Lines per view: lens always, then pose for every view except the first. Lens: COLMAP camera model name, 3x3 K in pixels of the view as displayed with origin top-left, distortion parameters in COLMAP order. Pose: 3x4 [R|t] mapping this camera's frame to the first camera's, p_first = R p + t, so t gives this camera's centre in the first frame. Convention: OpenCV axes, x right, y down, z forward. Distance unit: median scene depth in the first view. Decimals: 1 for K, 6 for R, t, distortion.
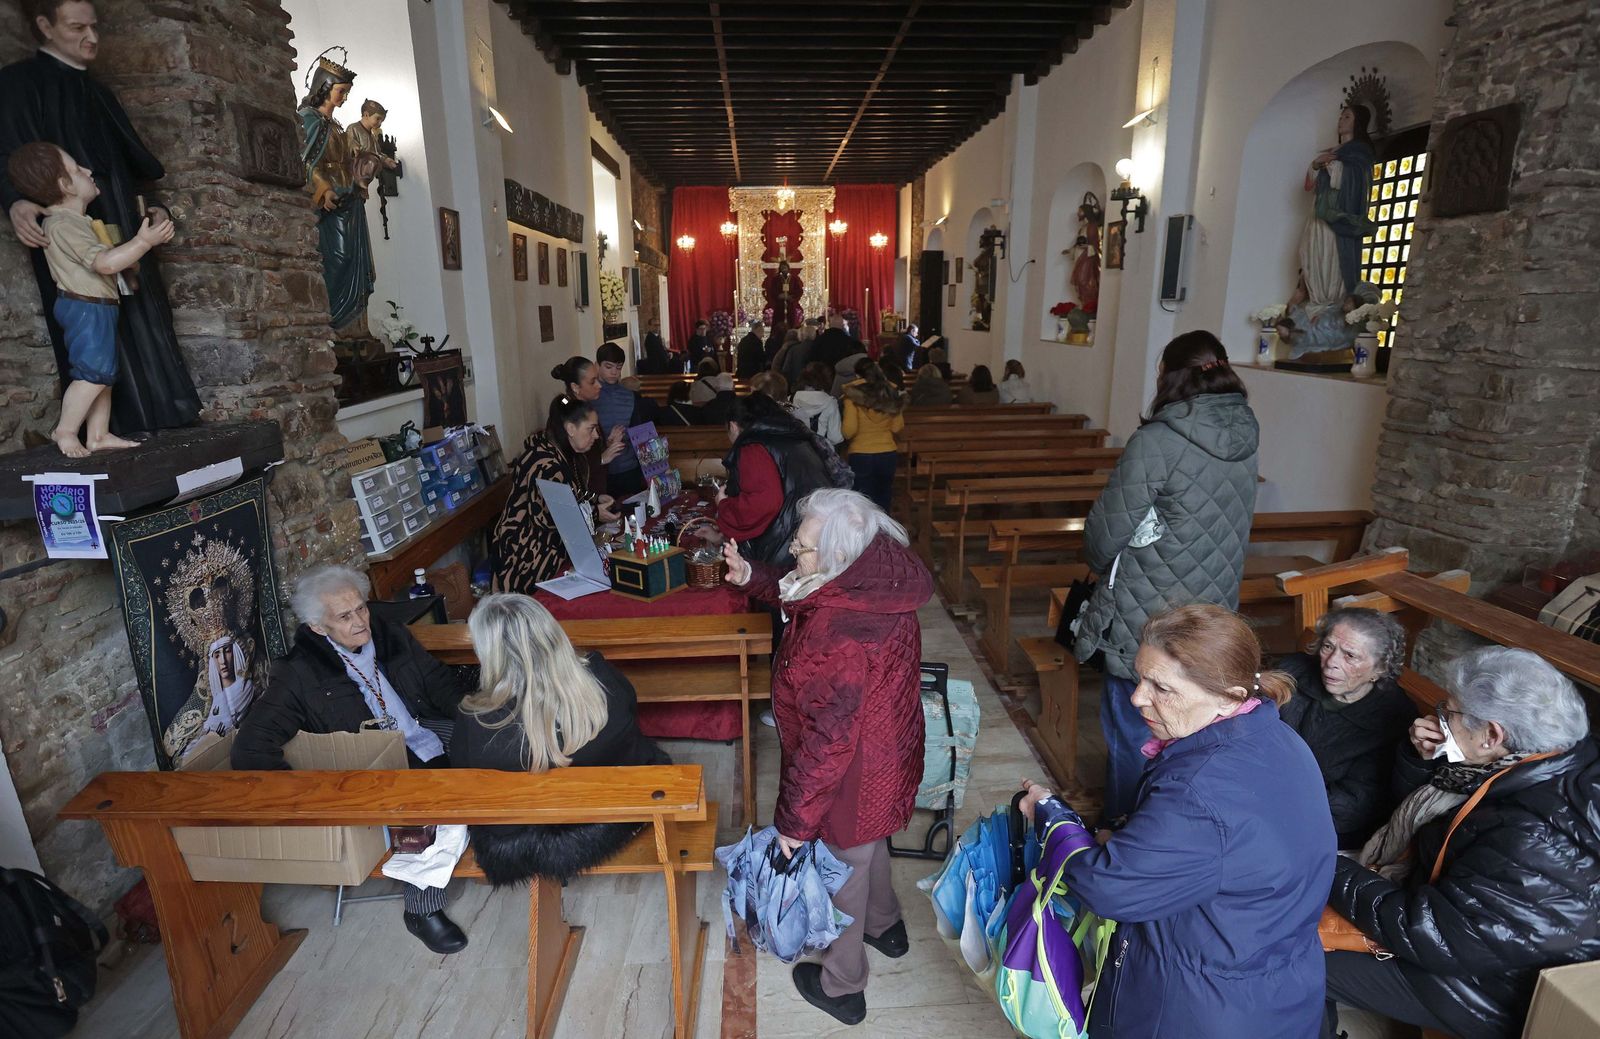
lens RADIAL K [[805.3, 0, 787.8], [0, 805.3, 510.8], [0, 0, 1]] dist [-0.047025, 0.016266]
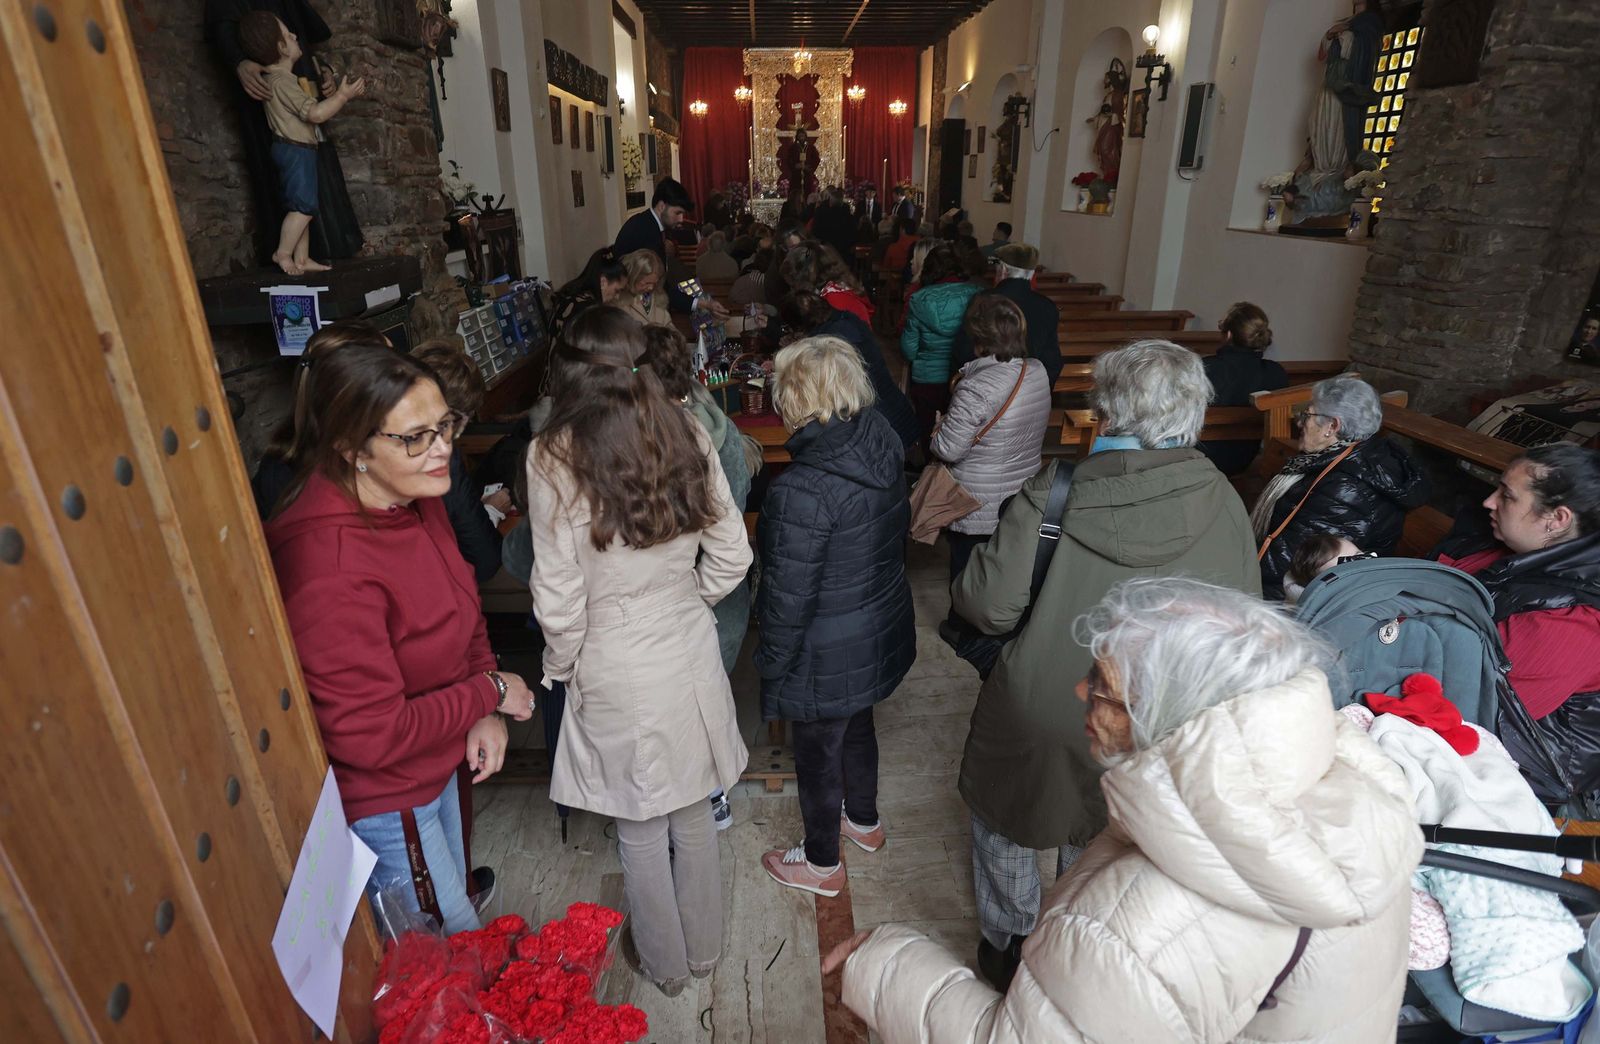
lens RADIAL K [[828.0, 0, 798.6], [0, 828.0, 497.3], [0, 0, 1]] dist [-0.047385, 0.016146]
pose [[0.999954, 0.004809, 0.008253, -0.046937], [-0.005747, 0.993028, 0.117741, 0.053044], [-0.007629, -0.117784, 0.993010, -0.141657]]
